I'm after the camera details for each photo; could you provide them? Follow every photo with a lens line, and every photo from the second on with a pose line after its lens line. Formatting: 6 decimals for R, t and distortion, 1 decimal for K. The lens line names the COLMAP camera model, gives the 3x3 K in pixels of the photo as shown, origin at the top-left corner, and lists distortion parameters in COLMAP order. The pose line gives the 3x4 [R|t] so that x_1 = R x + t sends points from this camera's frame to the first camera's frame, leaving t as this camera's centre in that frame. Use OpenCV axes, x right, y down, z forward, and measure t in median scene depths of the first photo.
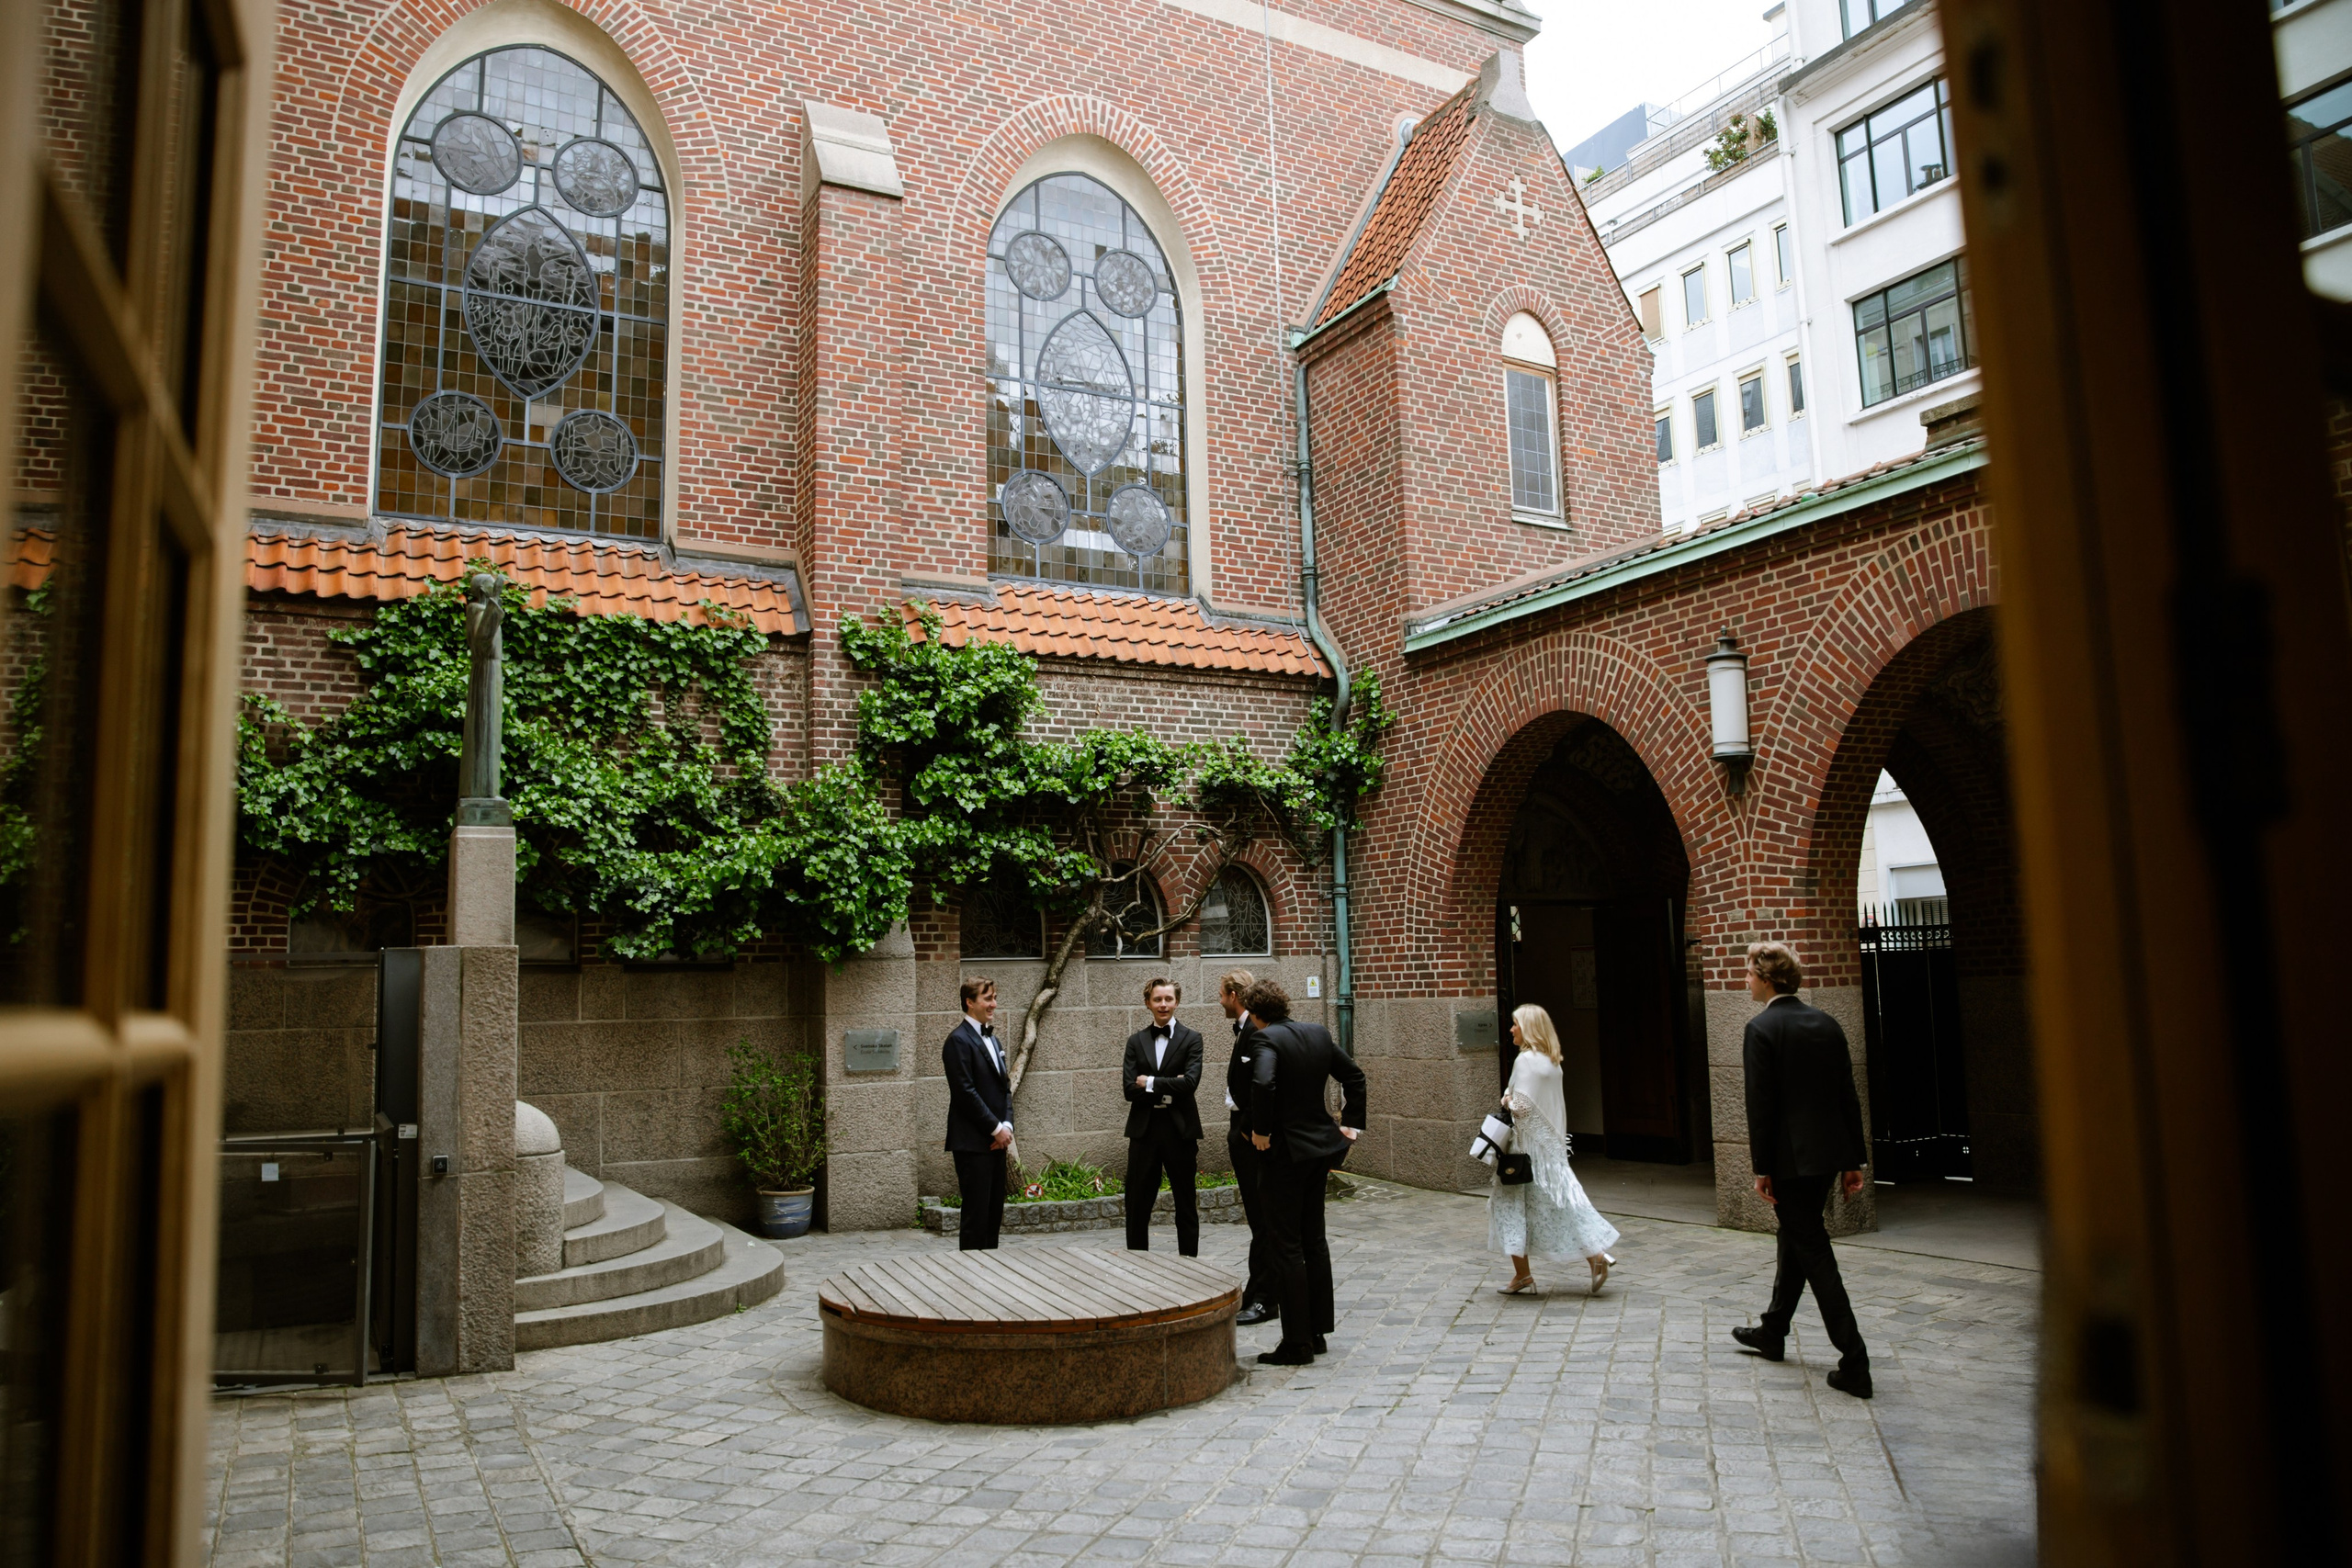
lens RADIAL K [[1655.6, 0, 1176.0], [0, 1655.6, 784.0], [0, 0, 1]] dist [-0.094639, 0.071306]
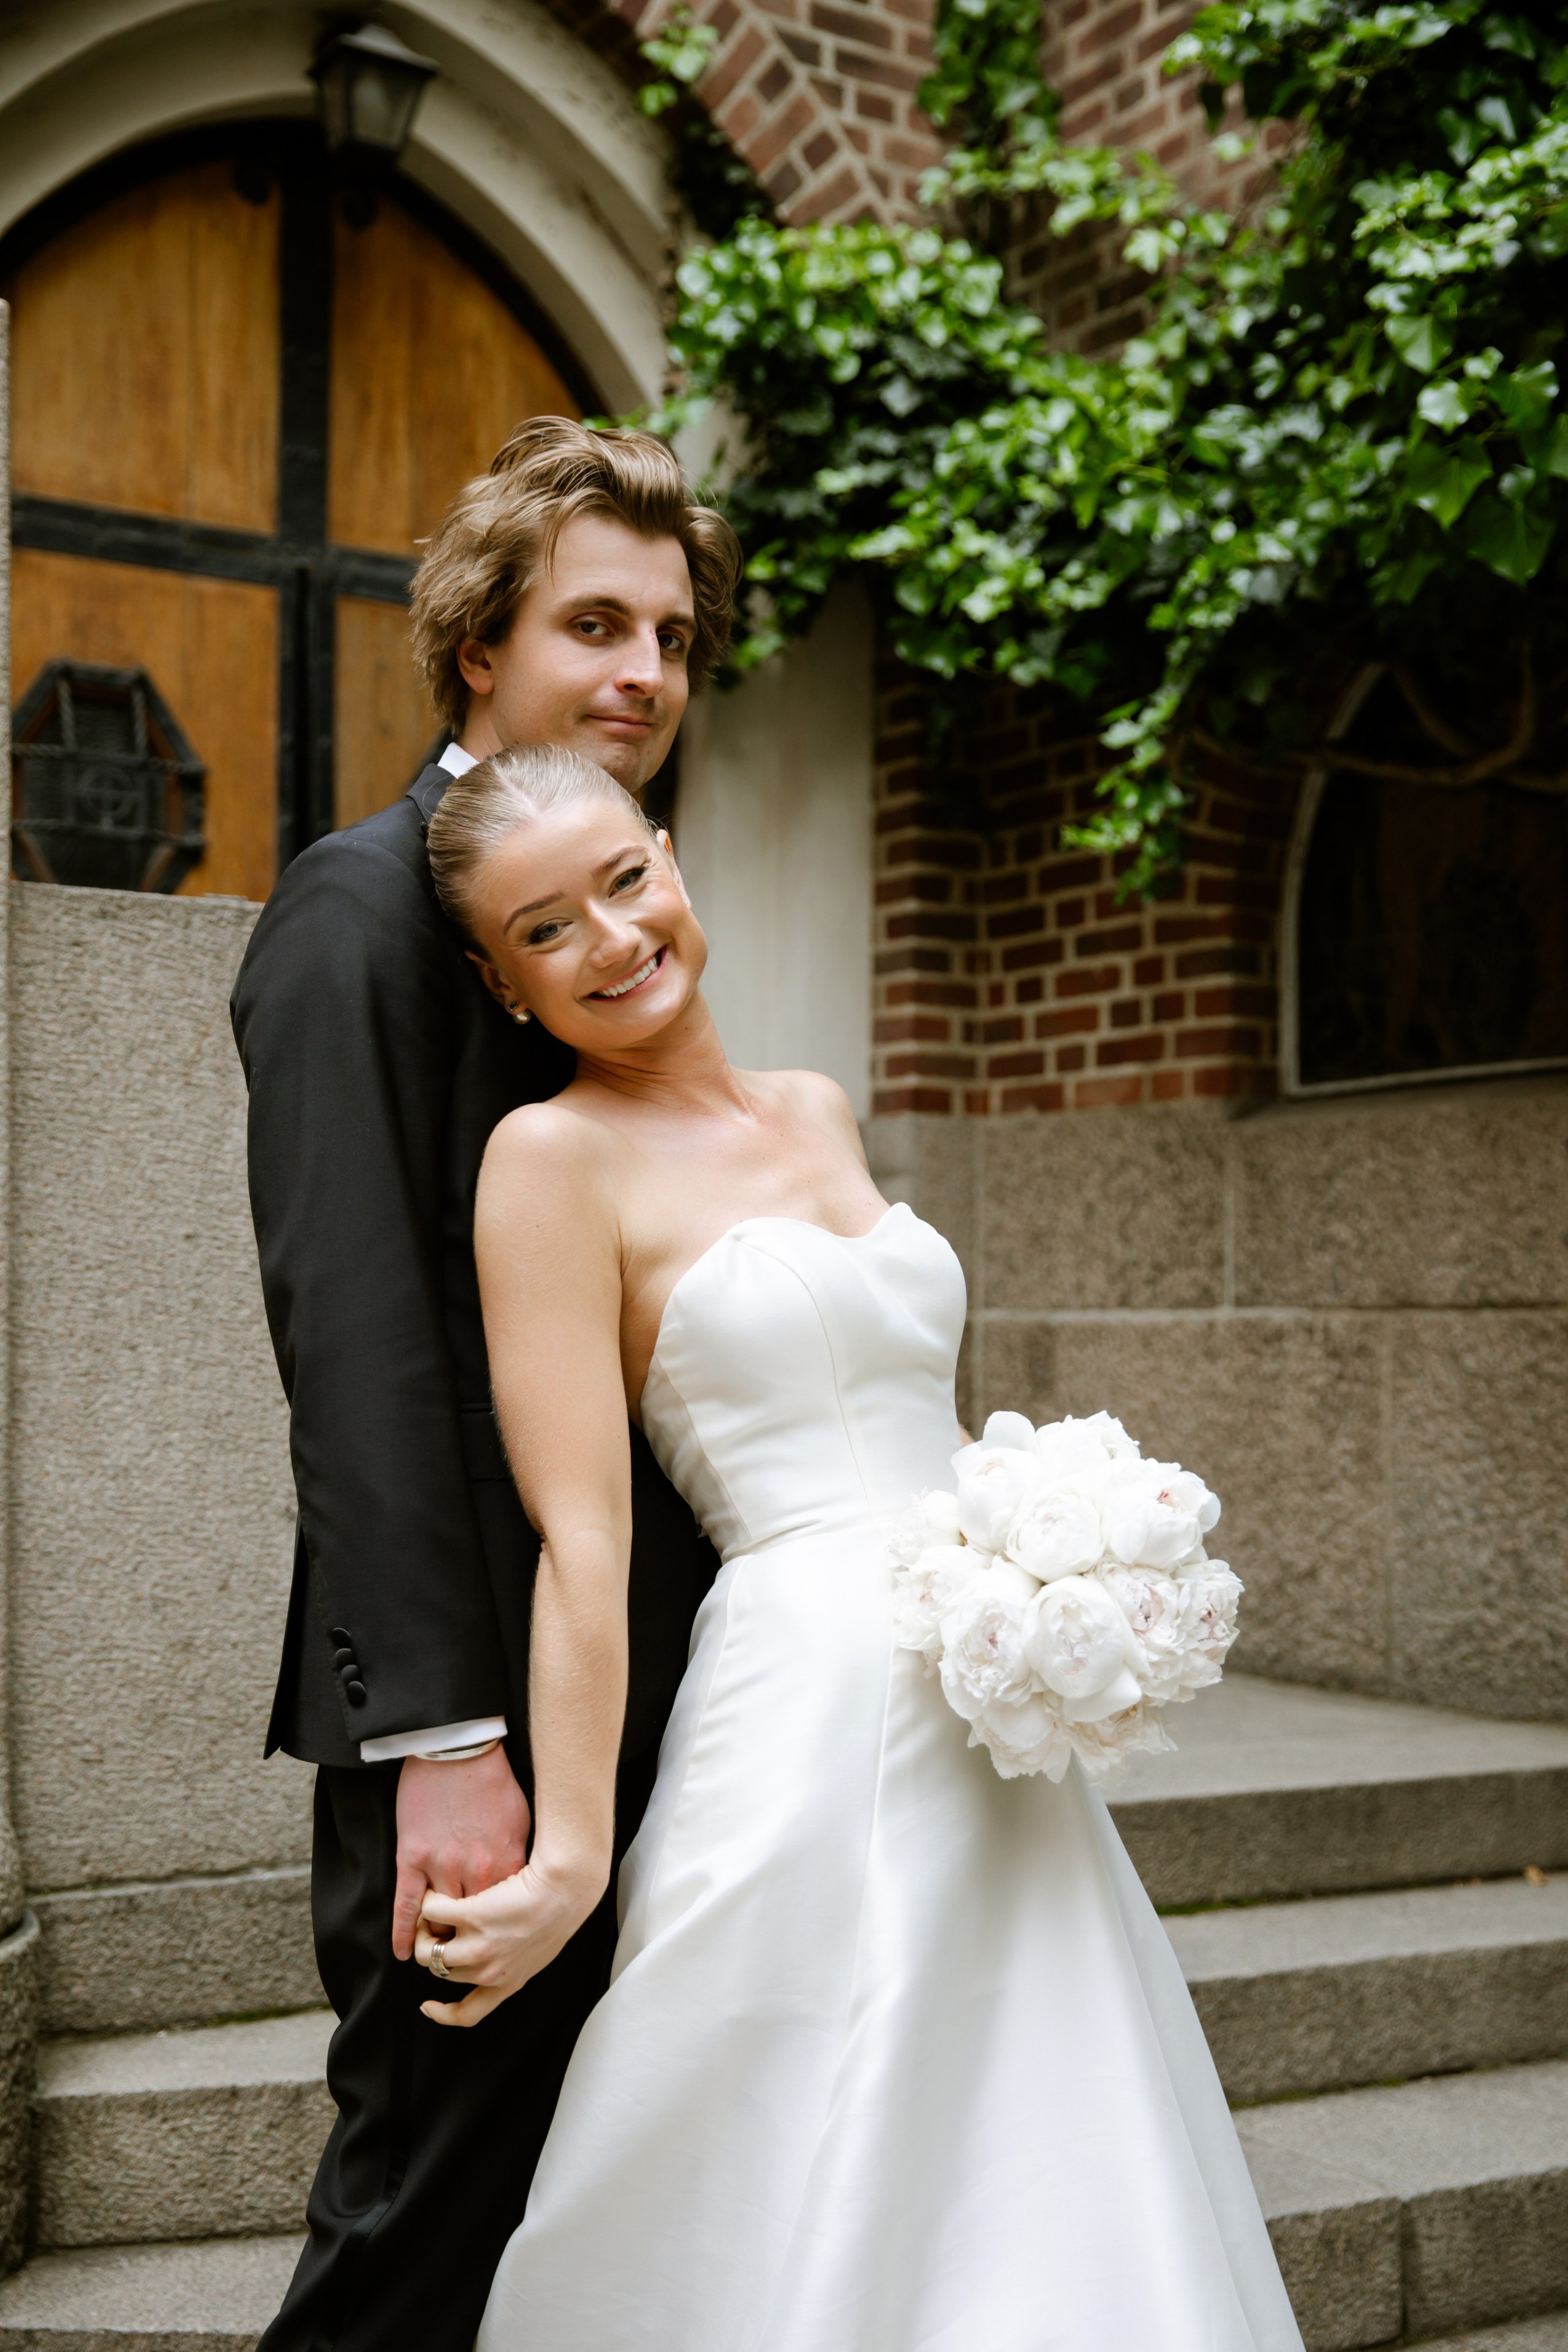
lens RADIAL K [[2871.6, 0, 784.0], [0, 2871.6, 1176.0], [0, 0, 1]] dist [0.080306, -0.010026]
pose [[0.062075, -0.030929, -0.997592, -0.051474], [0.117837, 0.992756, -0.023446, 0.107533], [0.991091, -0.116097, 0.065270, 0.733248]]
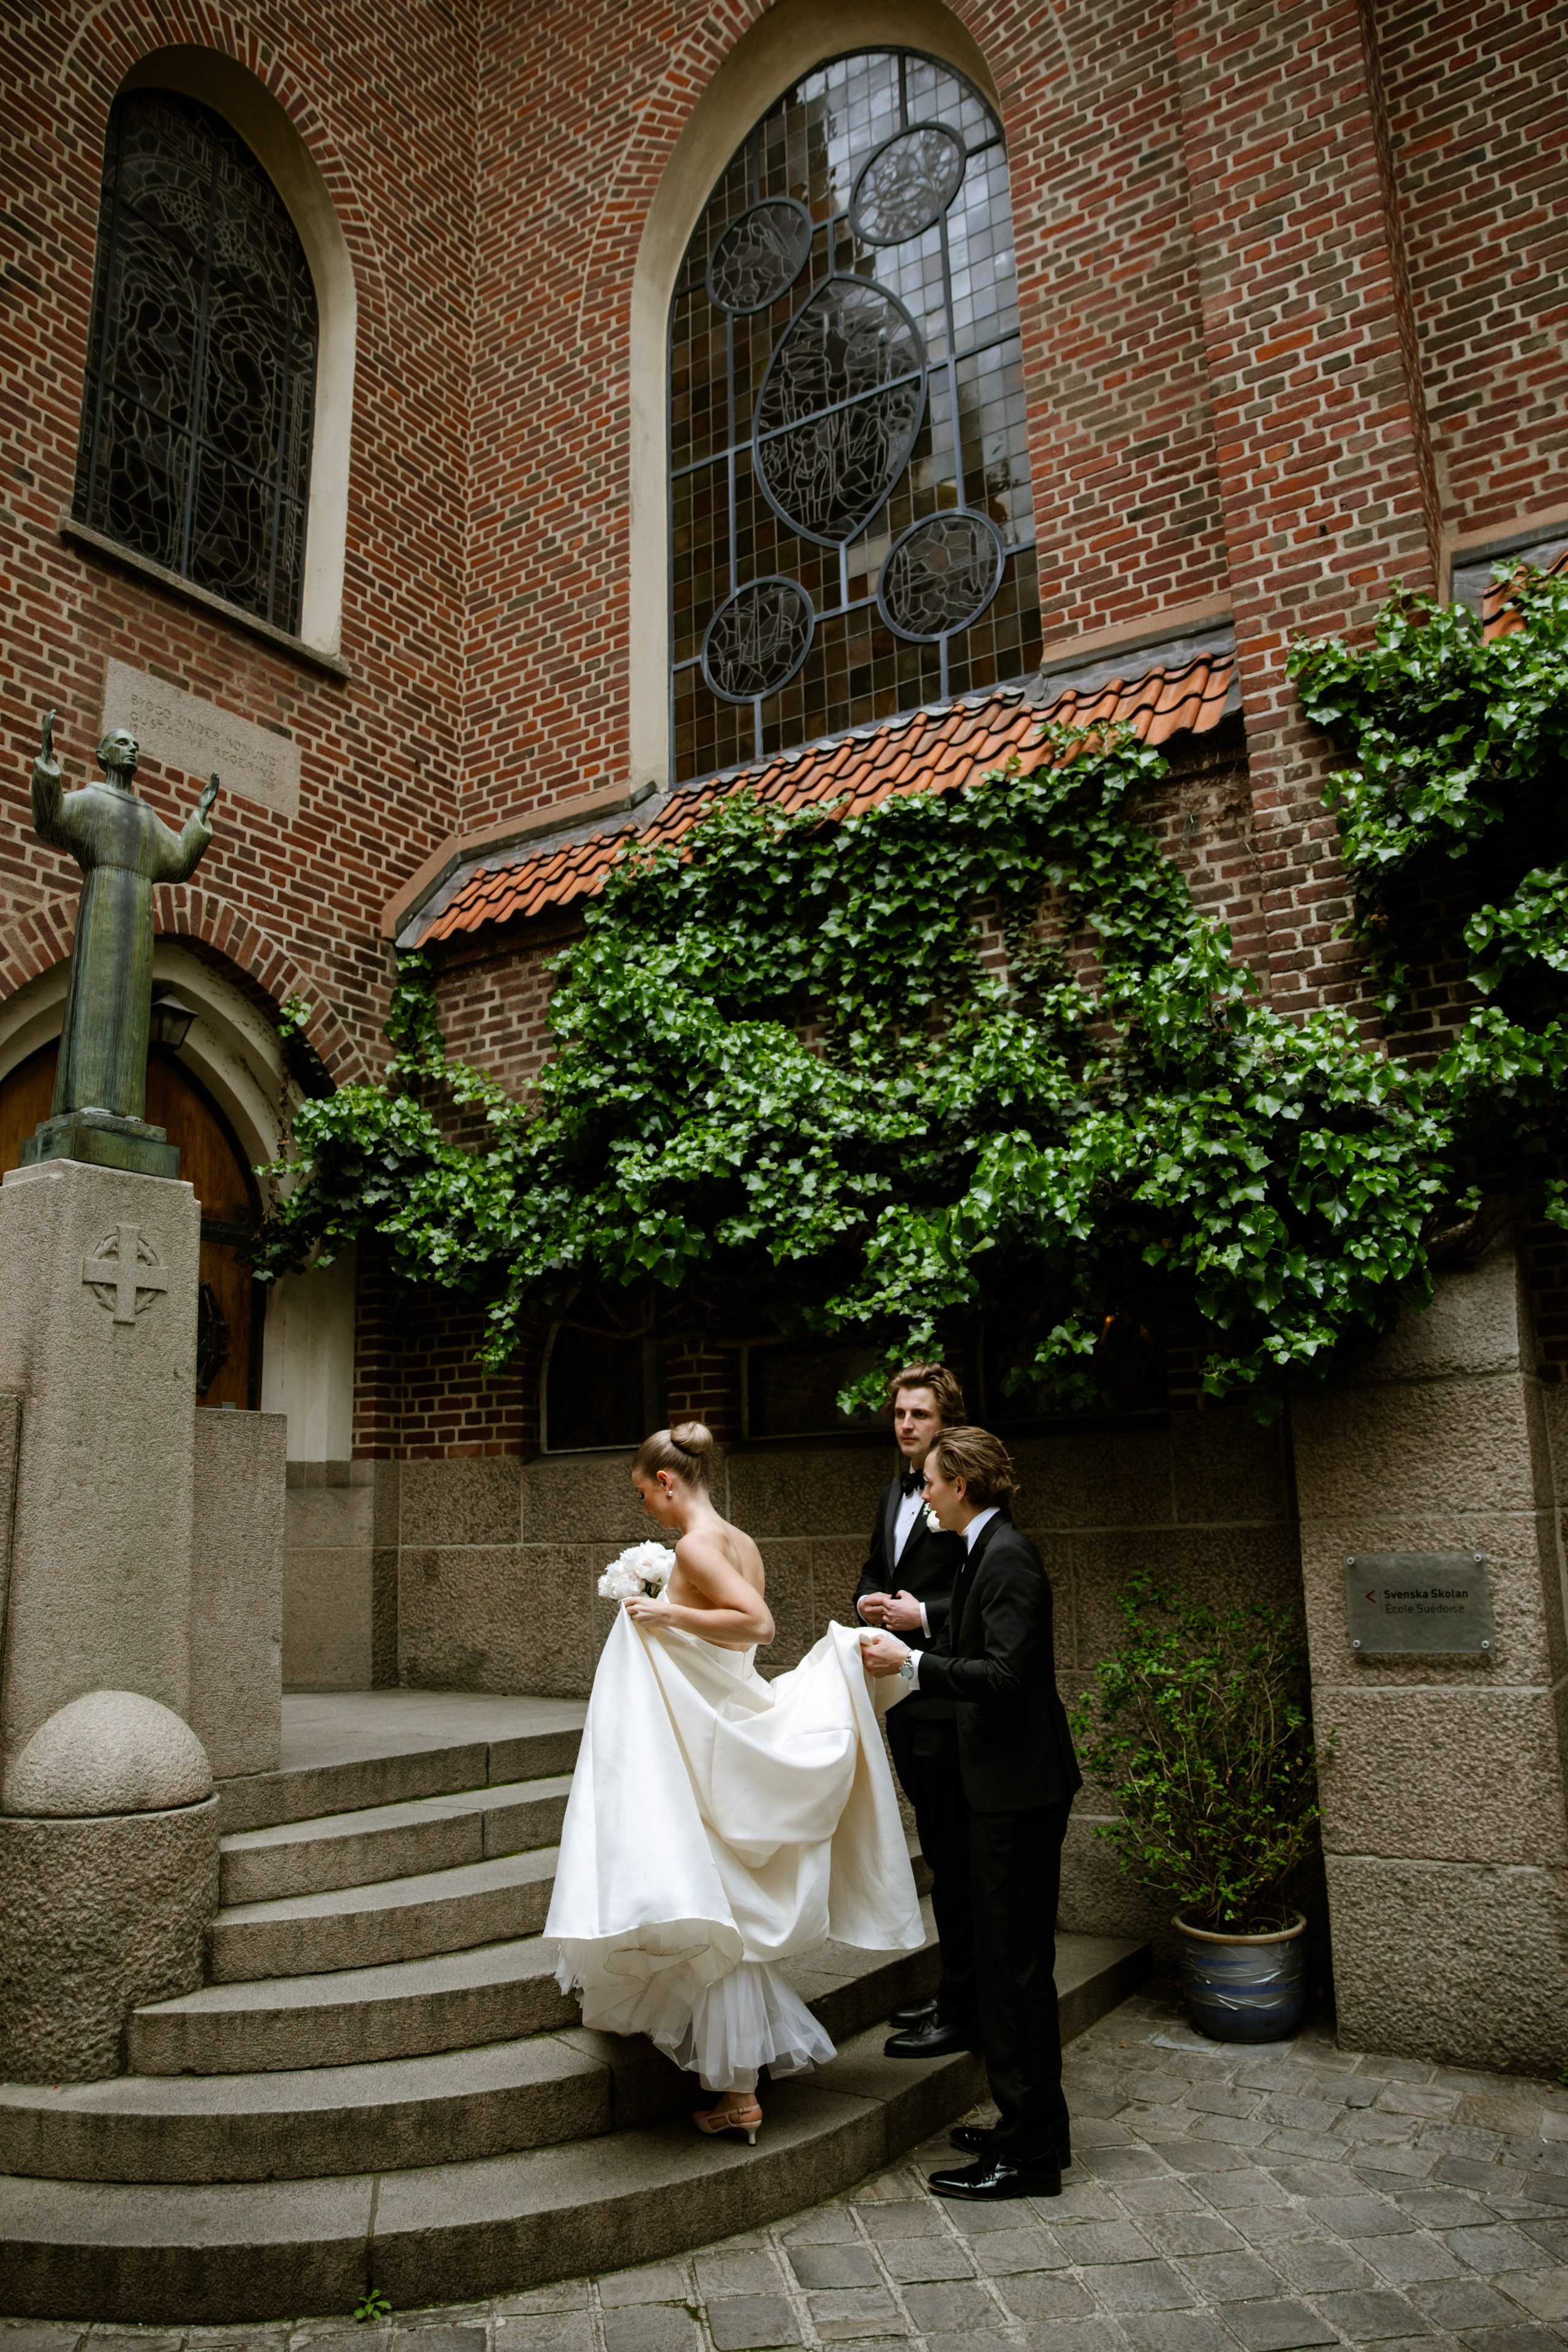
lens RADIAL K [[1655.7, 0, 784.0], [0, 1655.7, 1176.0], [0, 0, 1]] dist [-0.094639, 0.071306]
pose [[0.474374, -0.171982, -0.863361, 0.099209], [0.125458, 0.983928, -0.127065, 0.083020], [0.871338, -0.048039, 0.488327, 0.628442]]
